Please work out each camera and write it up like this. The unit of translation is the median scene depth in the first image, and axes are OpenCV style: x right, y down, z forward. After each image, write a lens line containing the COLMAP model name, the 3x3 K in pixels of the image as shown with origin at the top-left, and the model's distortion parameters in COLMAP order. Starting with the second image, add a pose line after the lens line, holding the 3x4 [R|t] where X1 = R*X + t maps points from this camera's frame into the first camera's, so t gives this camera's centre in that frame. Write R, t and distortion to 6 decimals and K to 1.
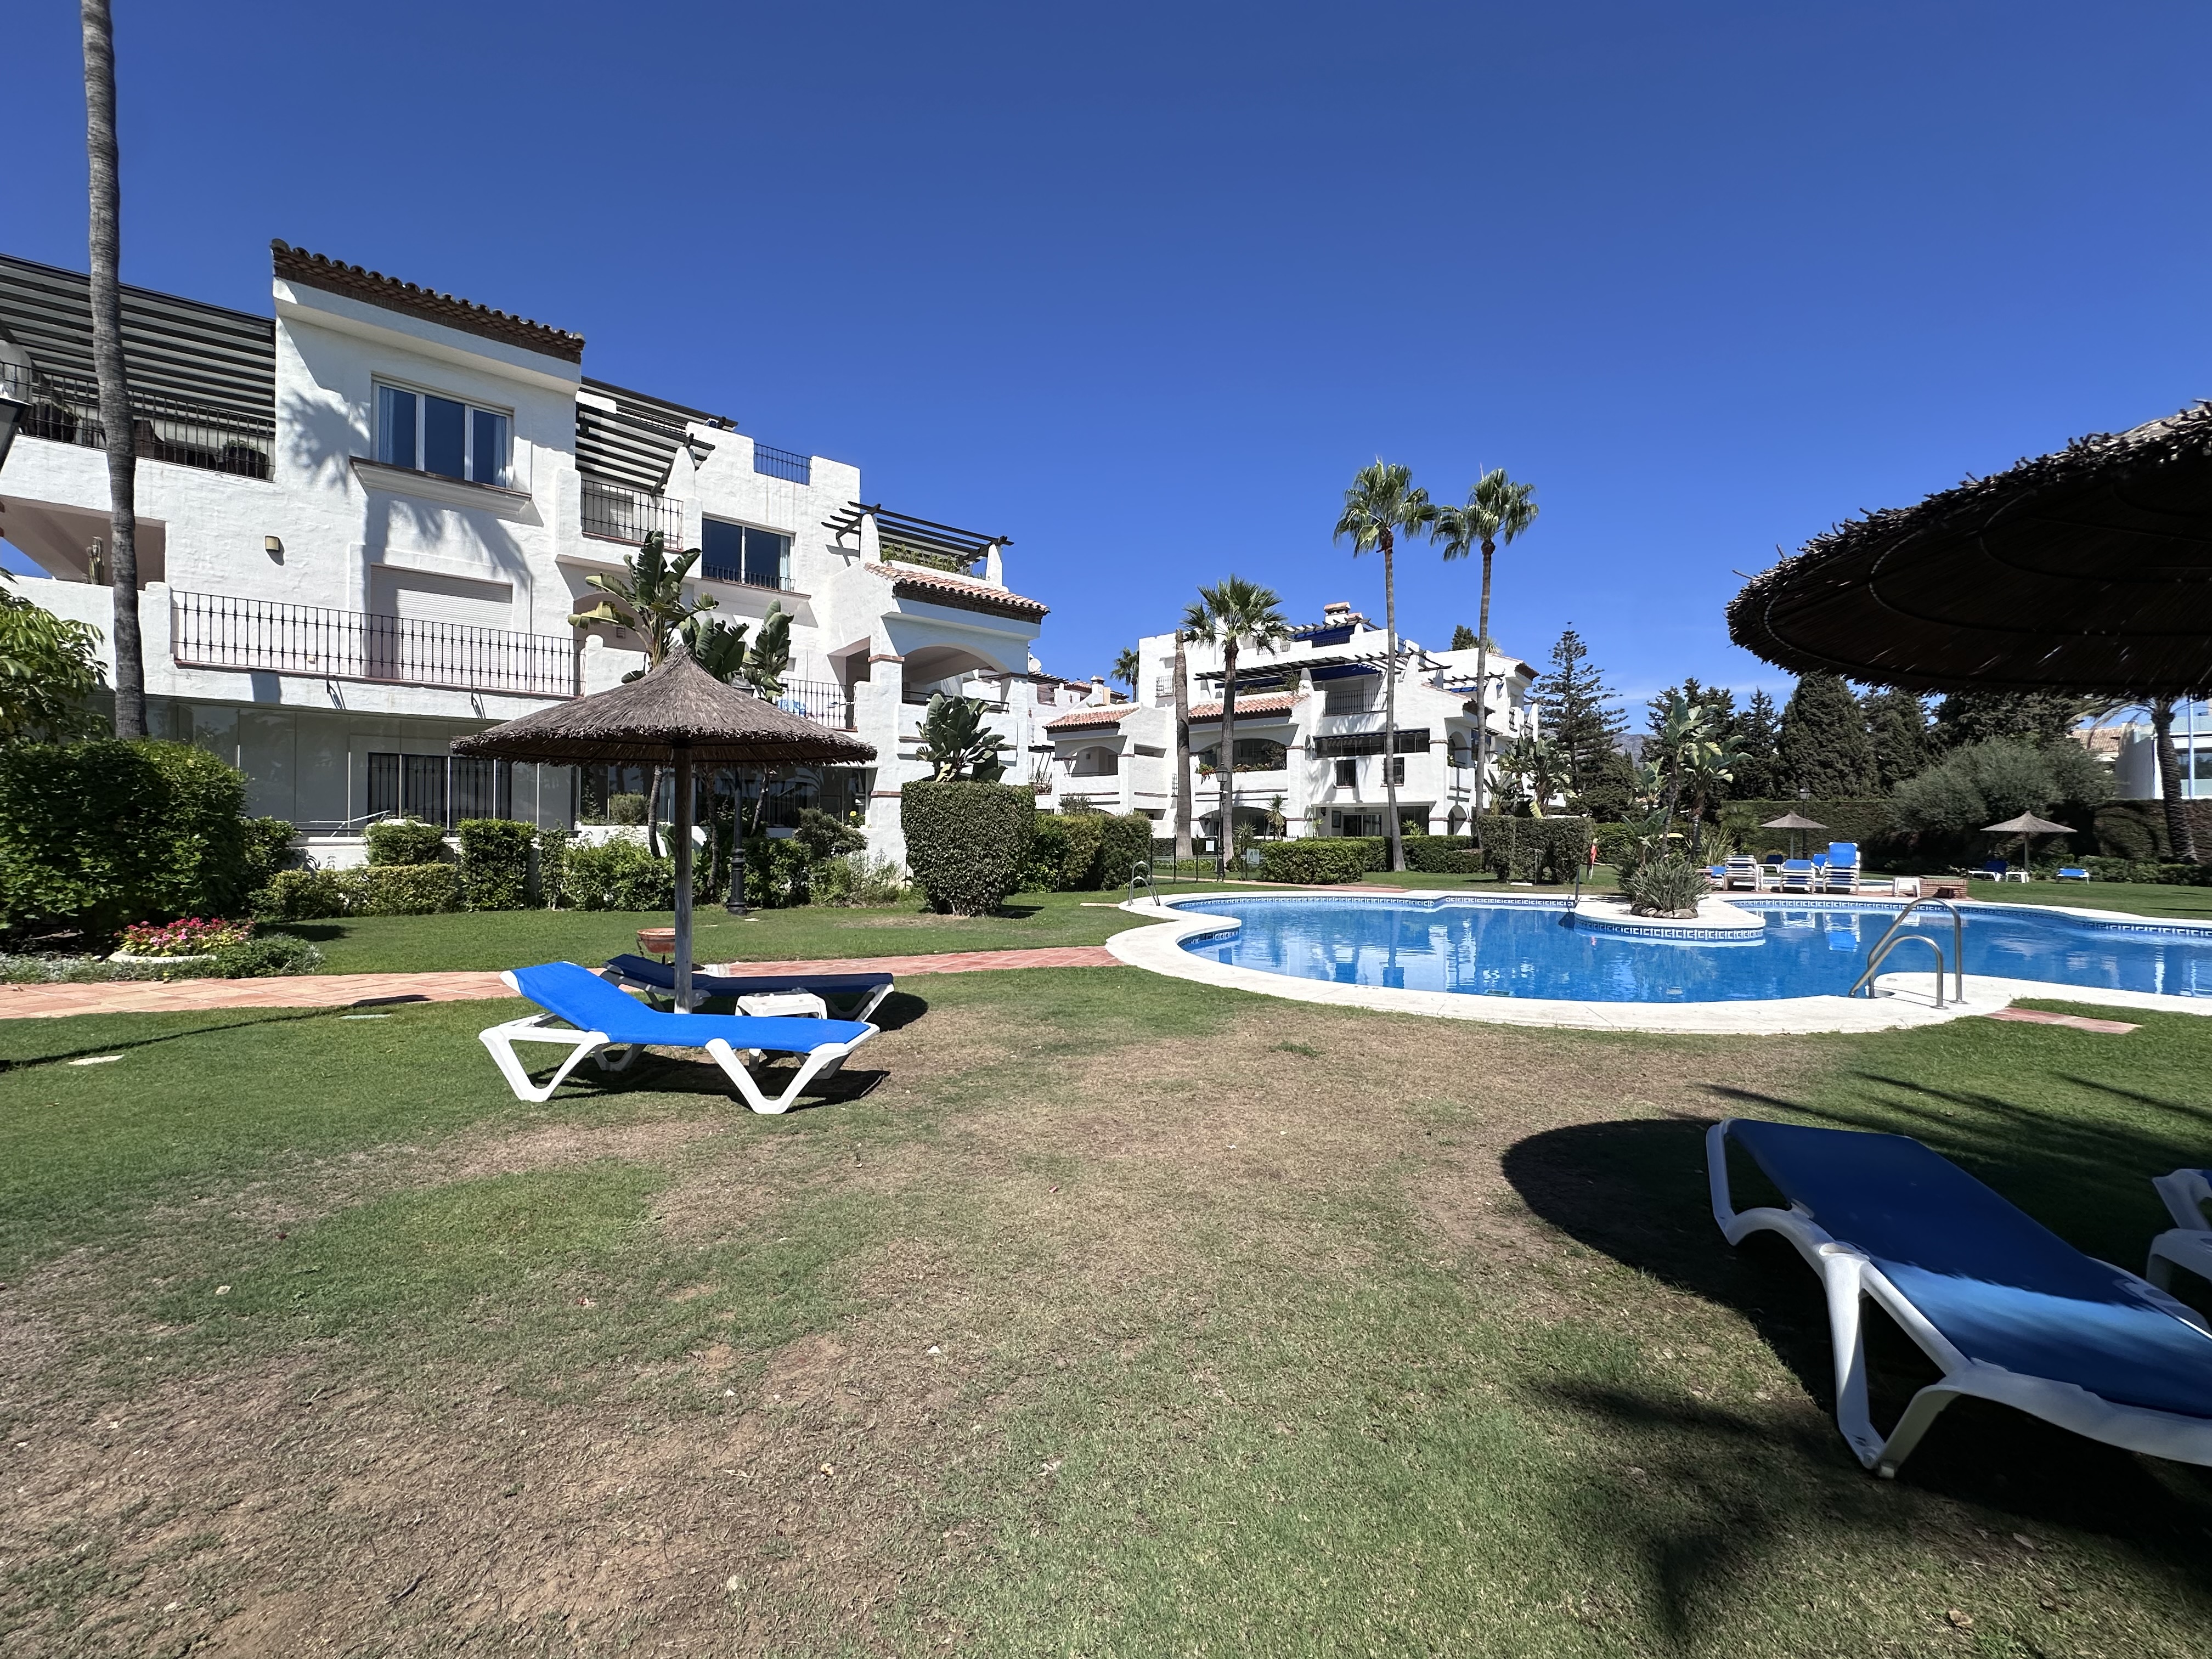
lens RADIAL K [[886.7, 0, 1104.4], [0, 886.7, 831.0], [0, 0, 1]] dist [-0.004200, 0.000733]
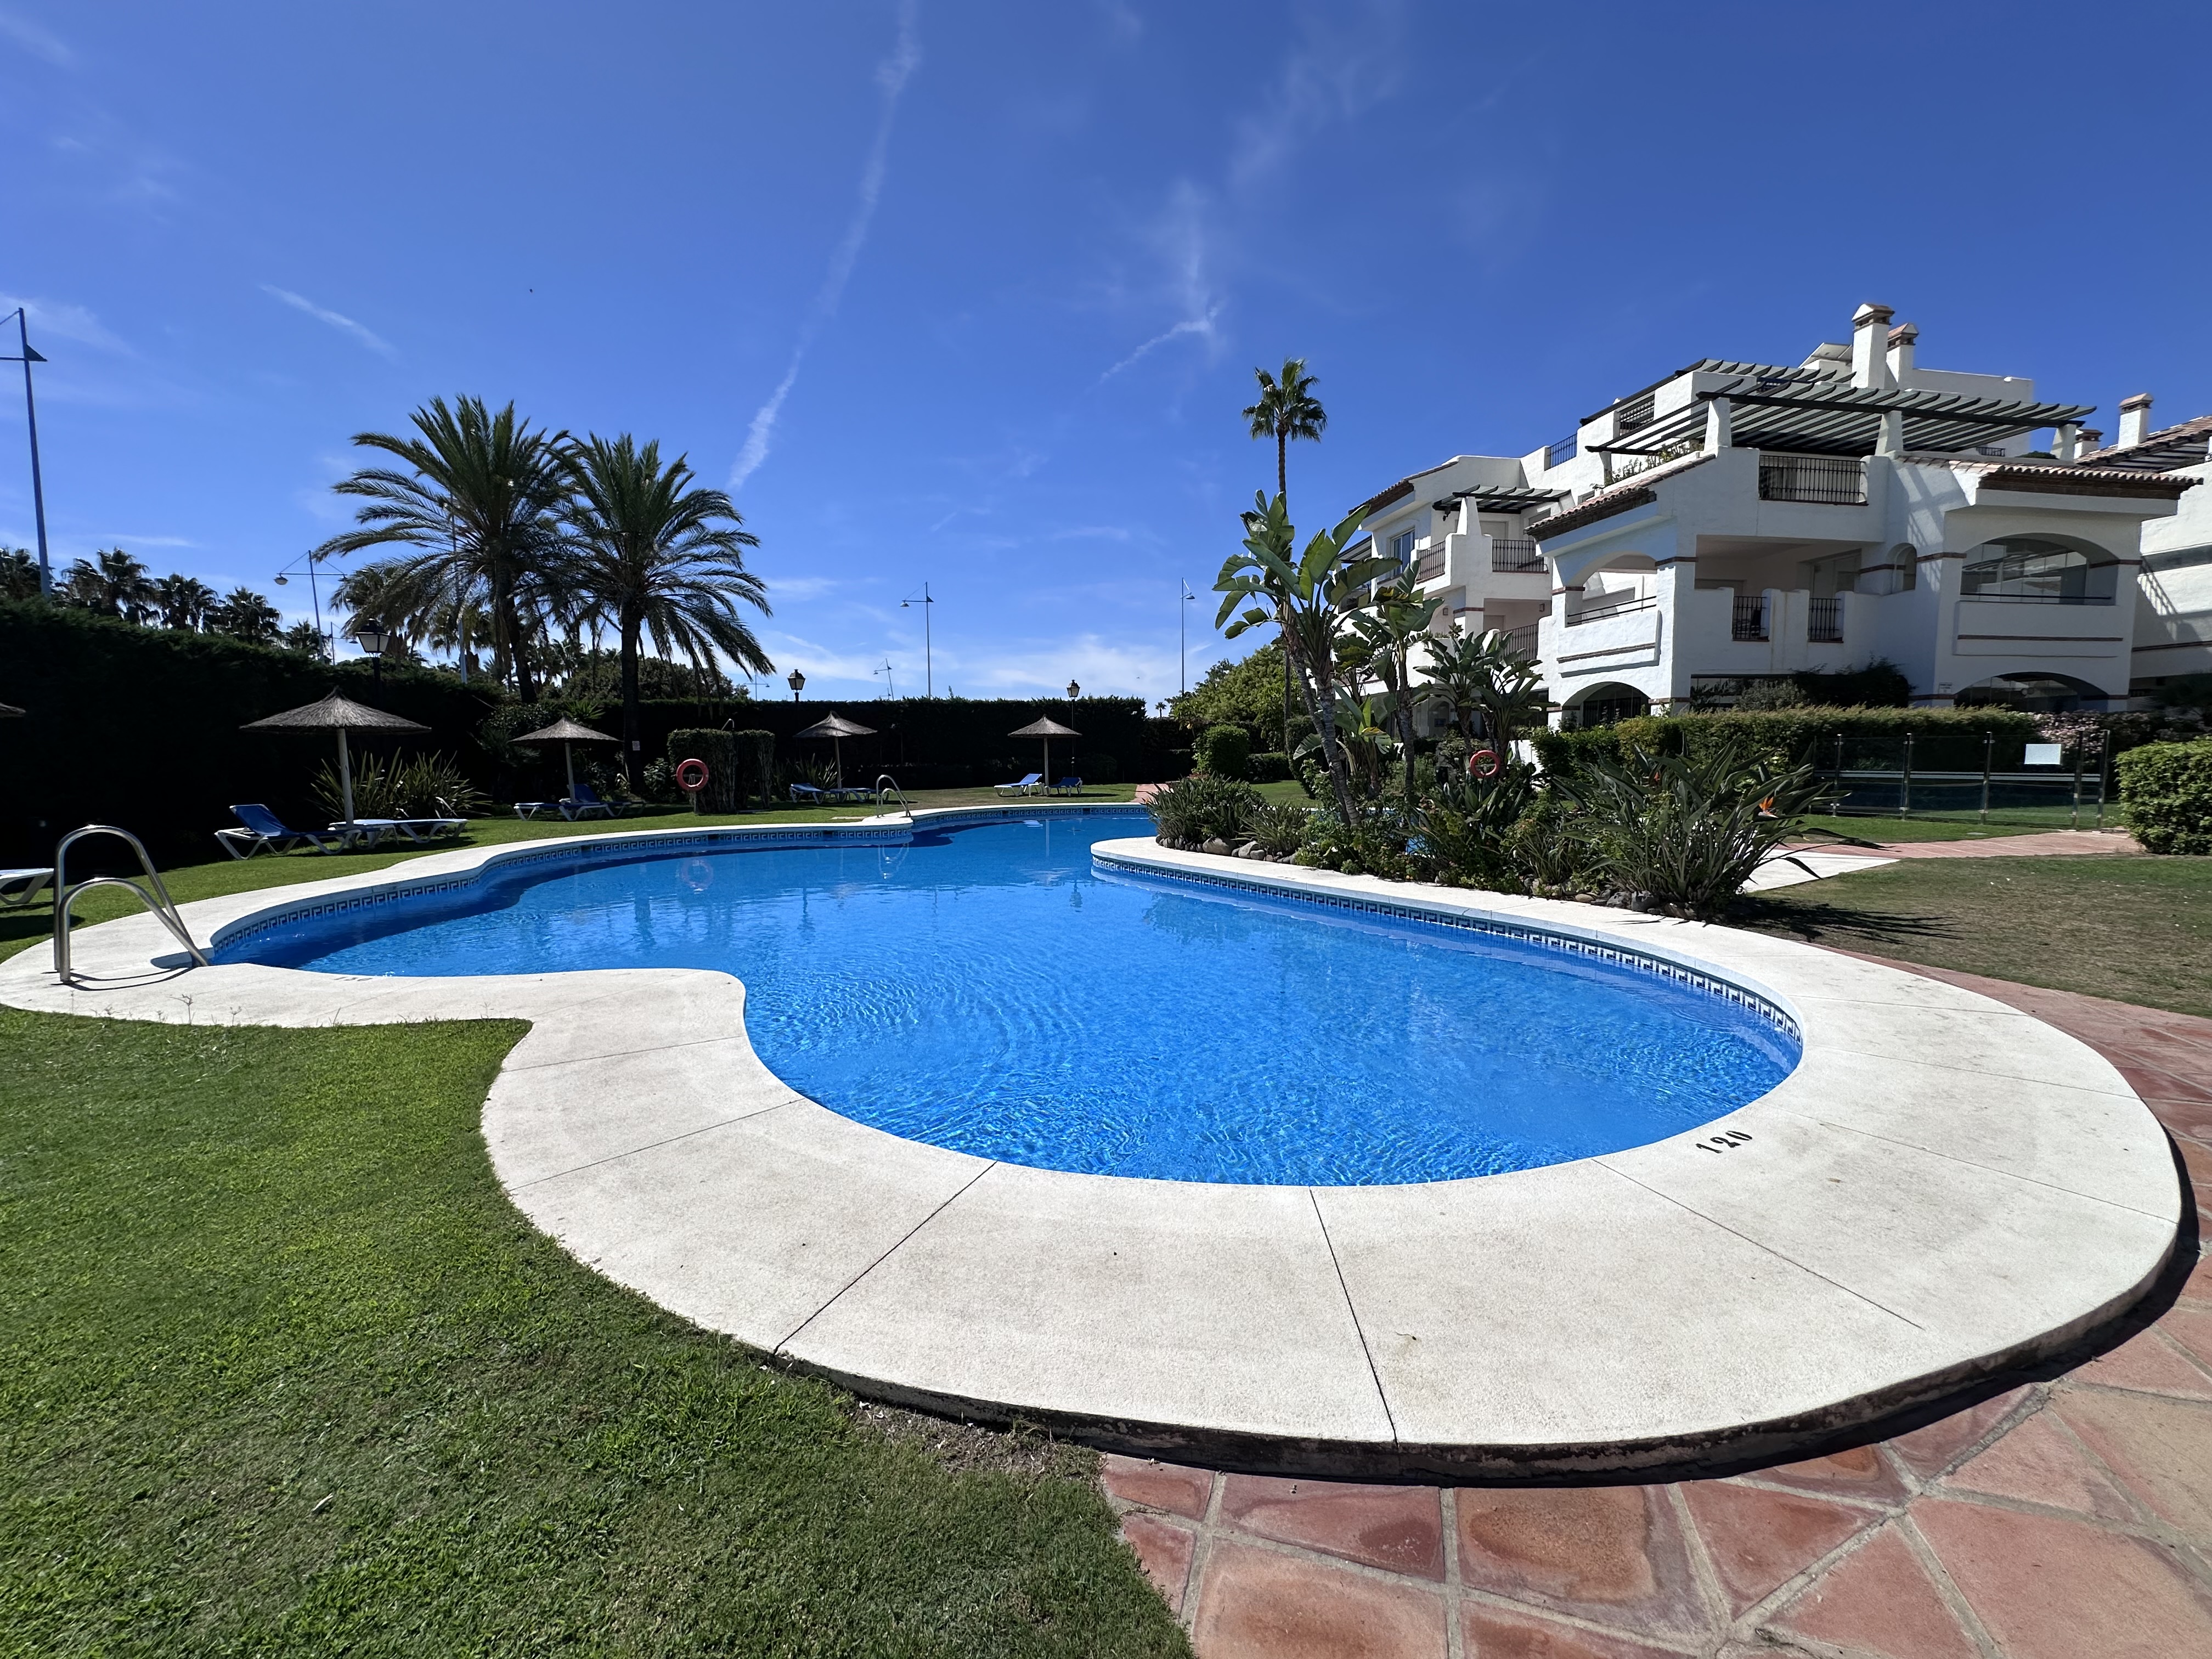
lens RADIAL K [[886.0, 0, 1103.5], [0, 886.0, 829.0], [0, 0, 1]] dist [-0.003369, 0.000646]
pose [[-0.469888, 0.074199, -0.879602, 0.580794], [0.014979, 0.996988, 0.076099, 0.009570], [0.882599, 0.022582, -0.469584, 0.554081]]
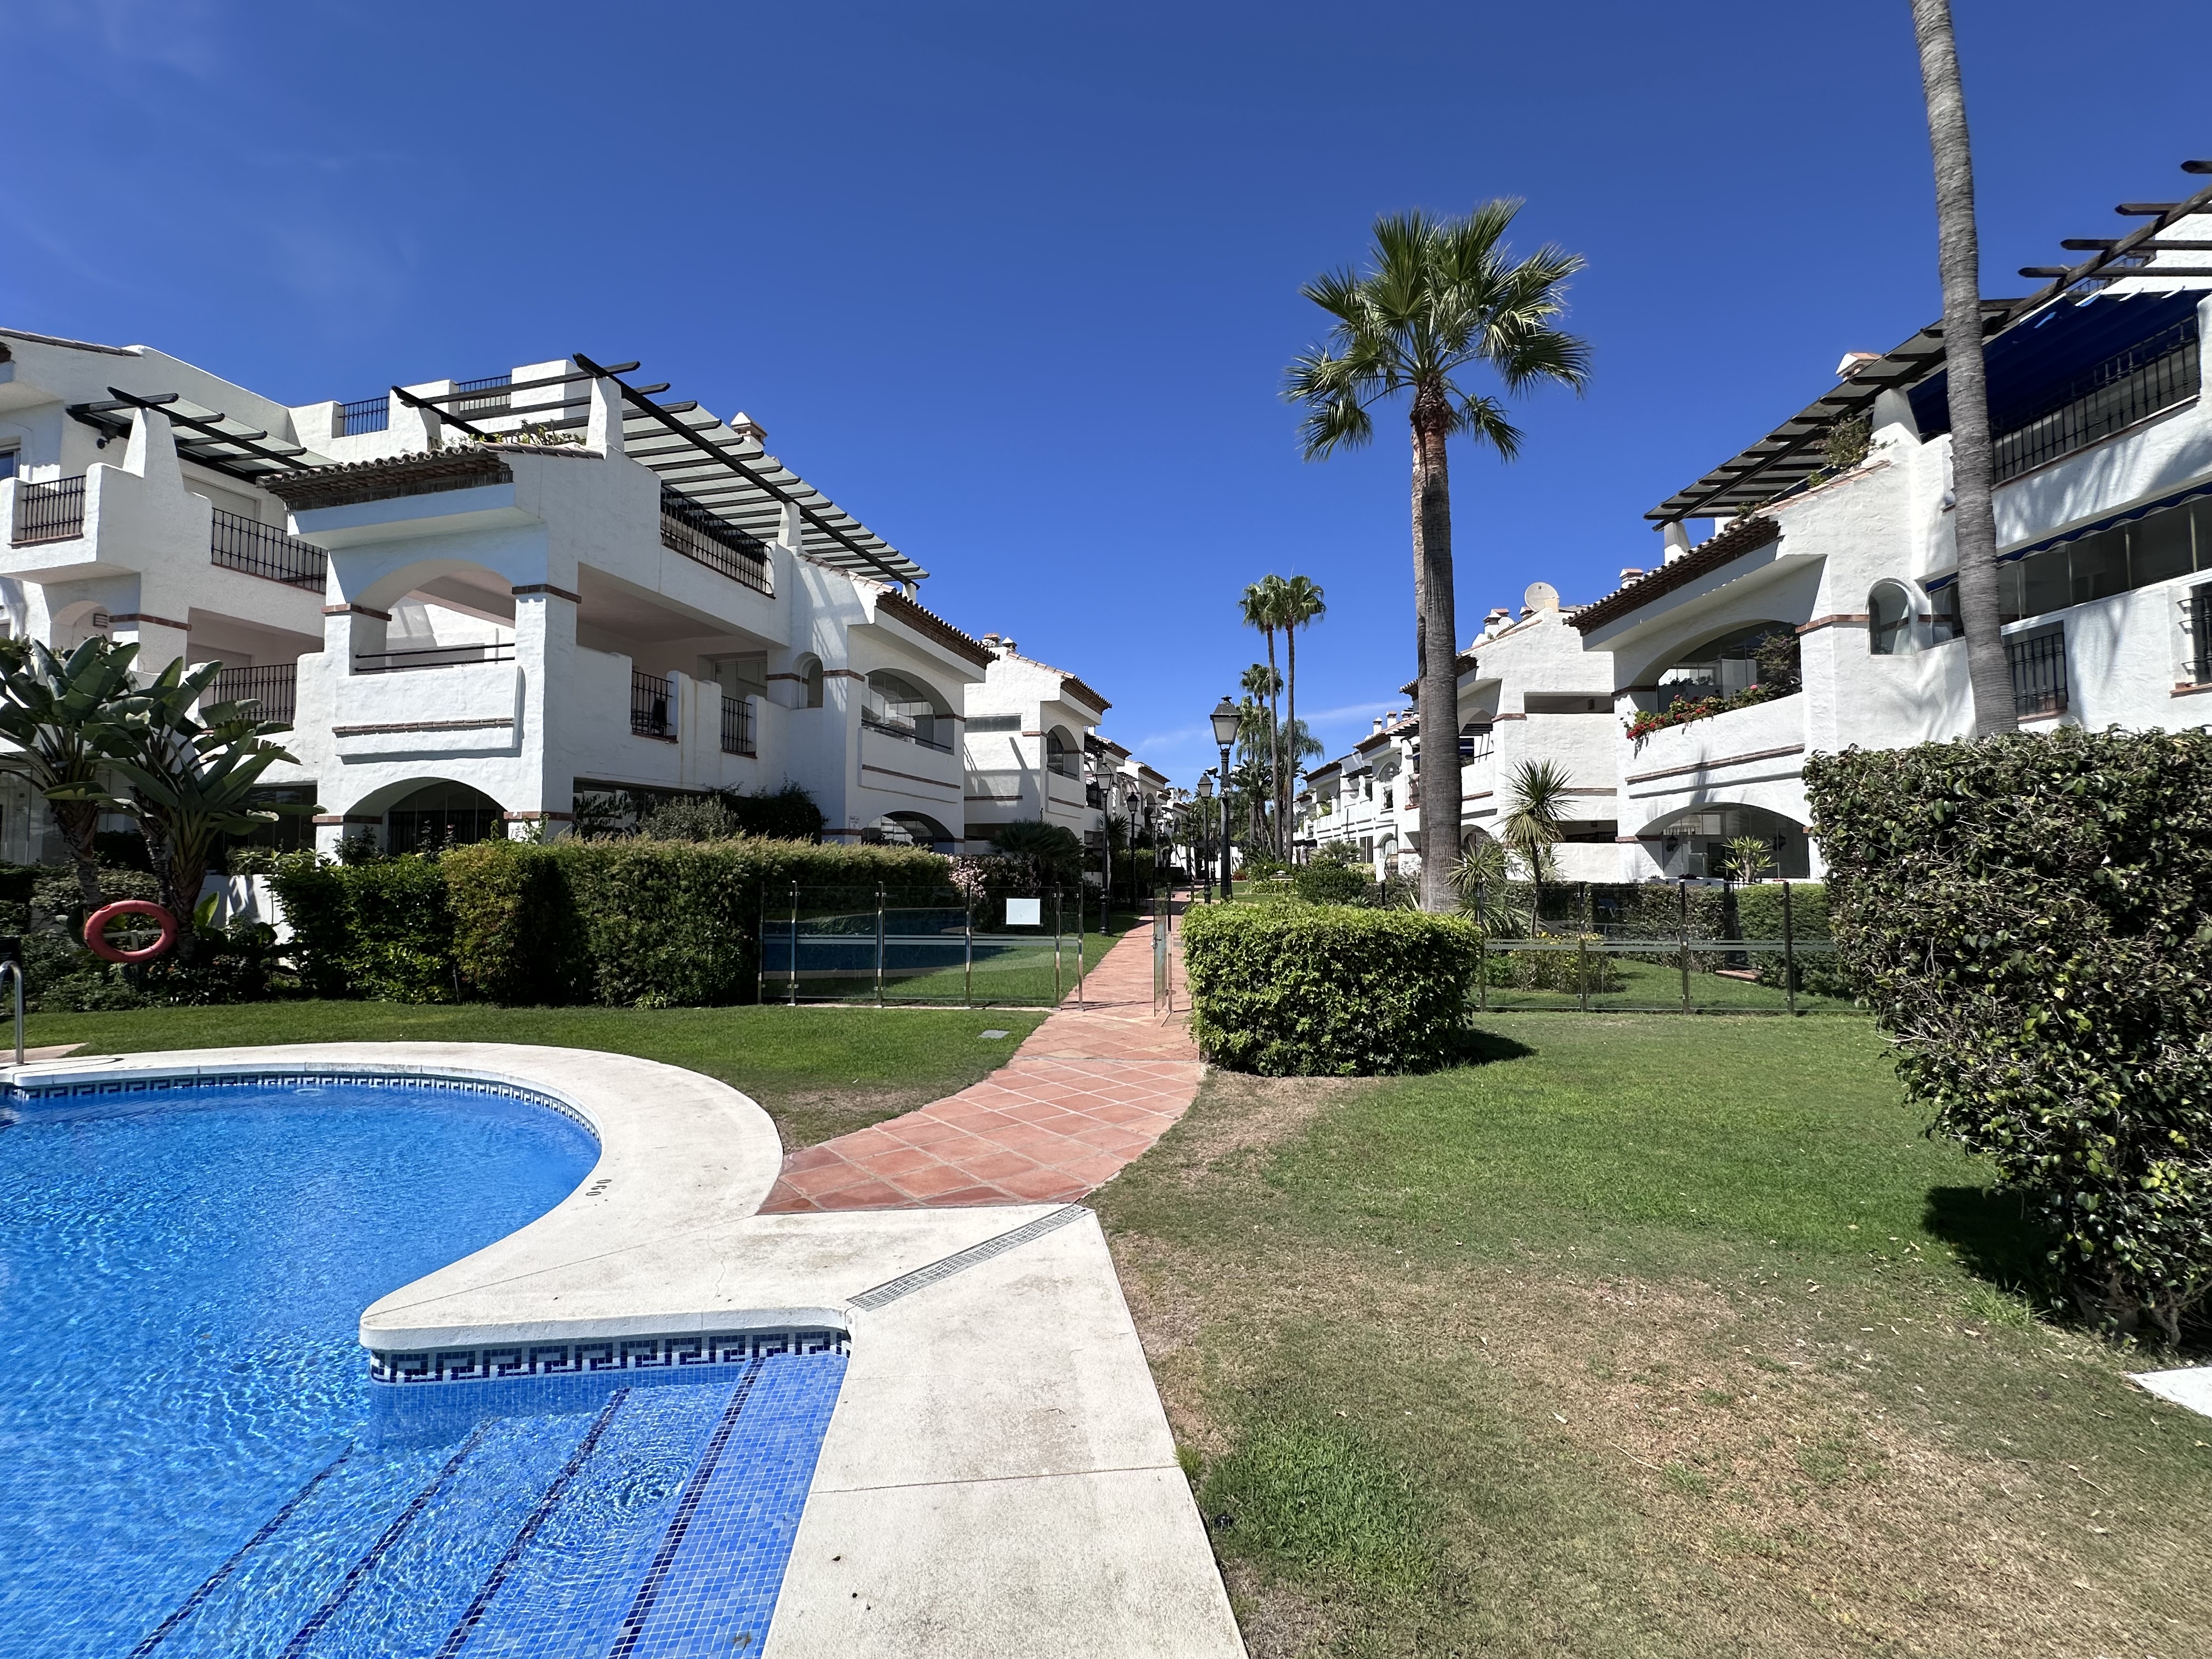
lens RADIAL K [[886.7, 0, 1104.4], [0, 886.7, 831.0], [0, 0, 1]] dist [-0.004200, 0.000733]
pose [[0.601699, -0.040562, -0.797693, 0.323061], [0.009820, 0.999010, -0.043392, -0.000733], [0.798663, 0.018276, 0.601501, 0.573805]]
